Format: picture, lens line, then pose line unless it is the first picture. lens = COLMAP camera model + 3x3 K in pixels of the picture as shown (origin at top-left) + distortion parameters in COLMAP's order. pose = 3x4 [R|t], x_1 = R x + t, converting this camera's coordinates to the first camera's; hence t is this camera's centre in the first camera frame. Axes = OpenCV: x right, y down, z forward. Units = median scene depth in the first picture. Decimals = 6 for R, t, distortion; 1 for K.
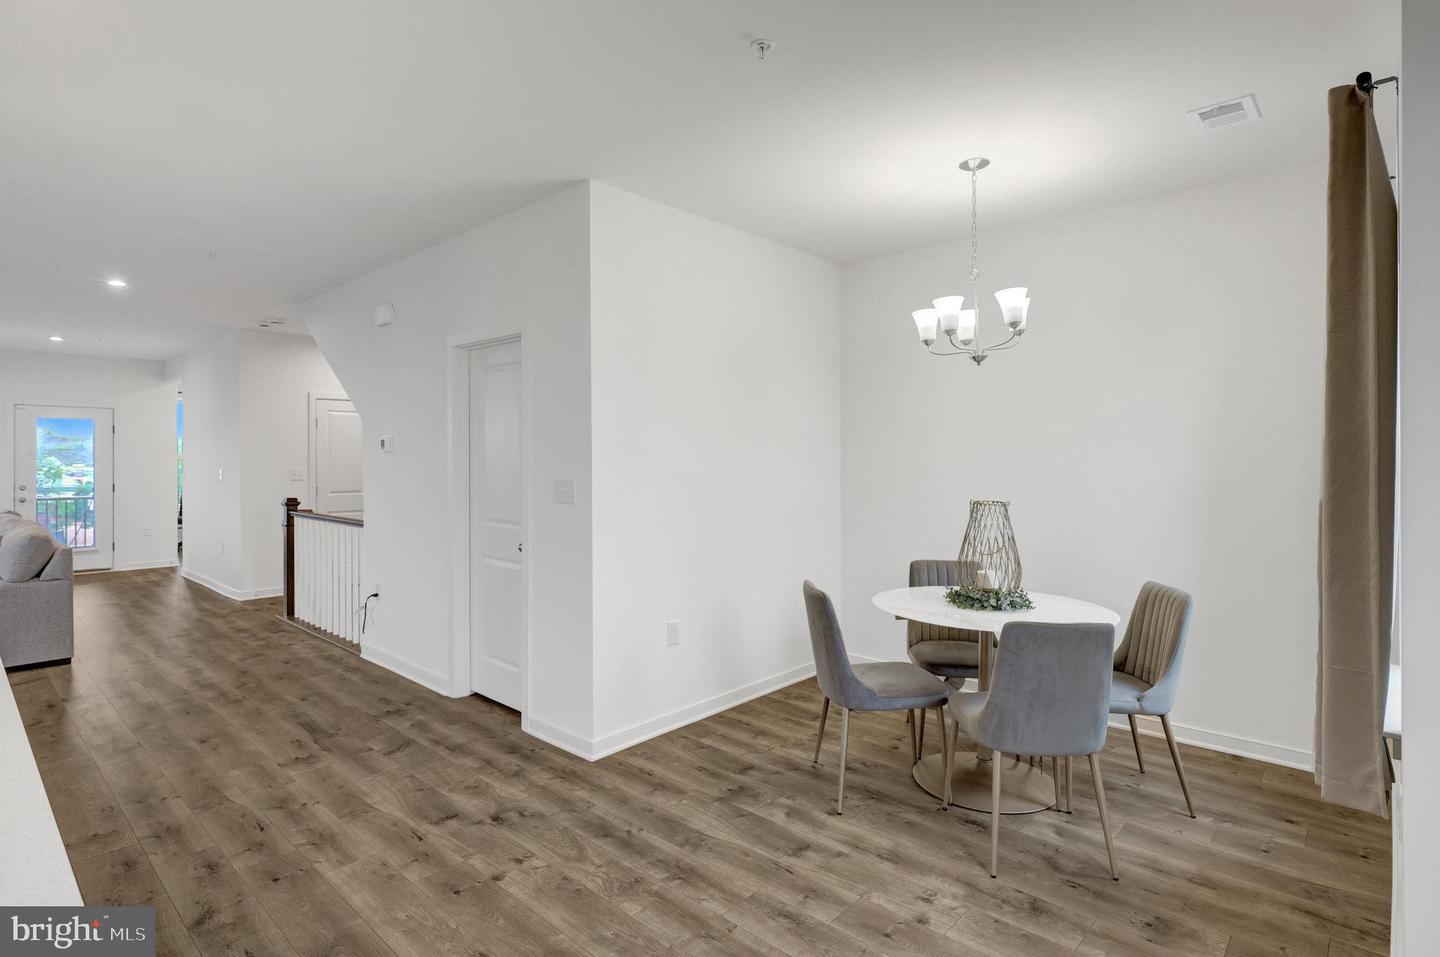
lens RADIAL K [[735.0, 0, 711.8], [0, 735.0, 463.5], [0, 0, 1]] dist [-0.001026, 0.000108]
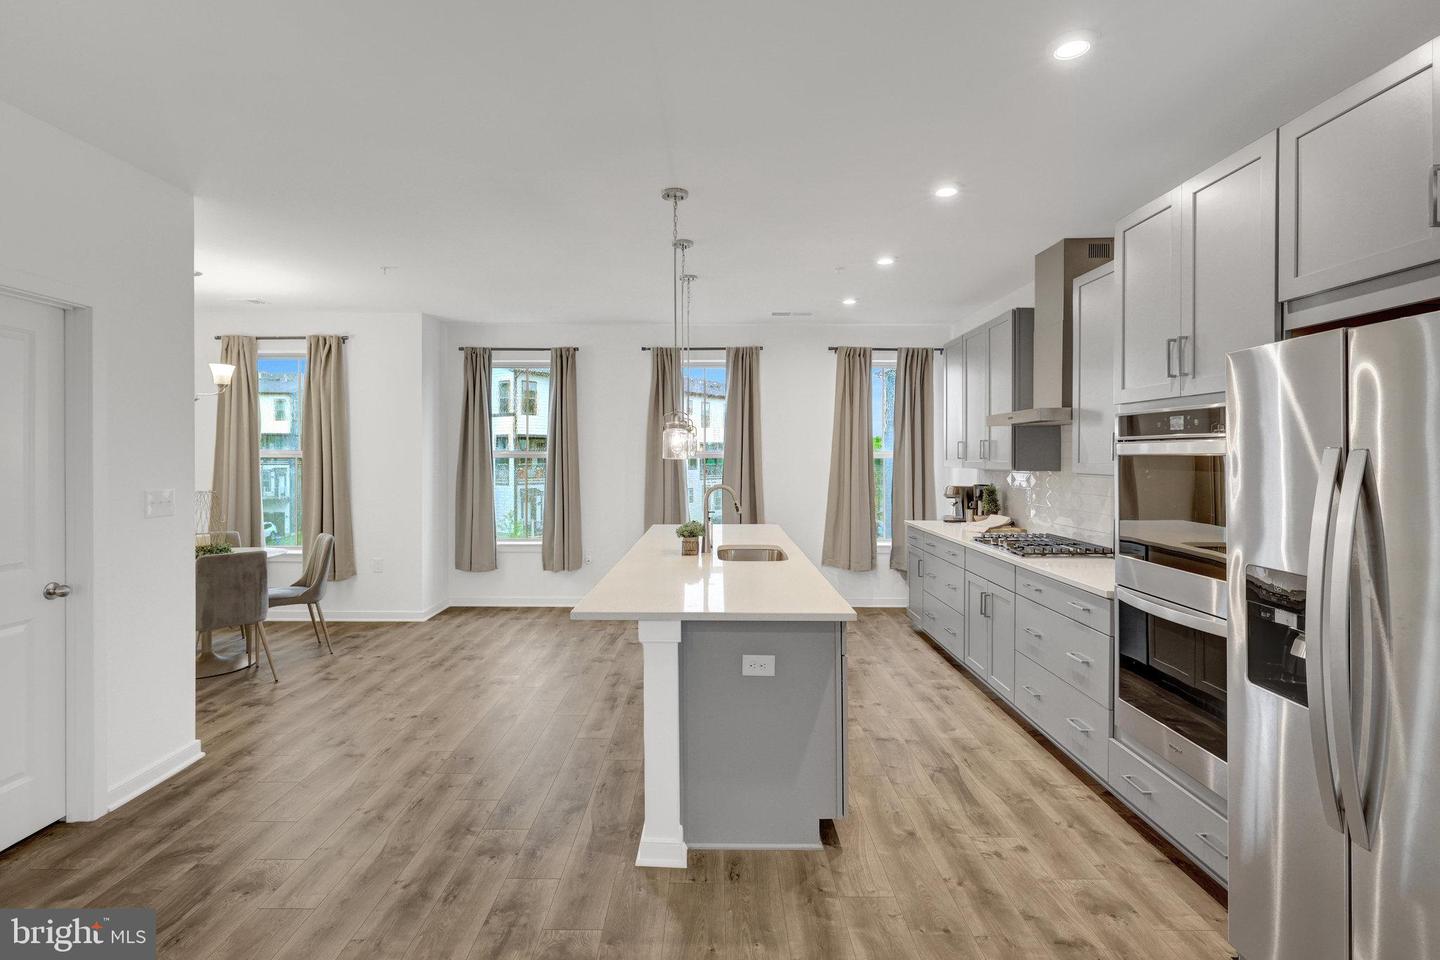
lens RADIAL K [[697.1, 0, 711.9], [0, 697.1, 460.1], [0, 0, 1]] dist [-0.001626, -0.000035]
pose [[-0.683152, -0.001815, 0.730274, -1.541458], [0.005915, 0.999950, 0.008019, -0.023536], [-0.730252, 0.009798, -0.683107, 1.273875]]
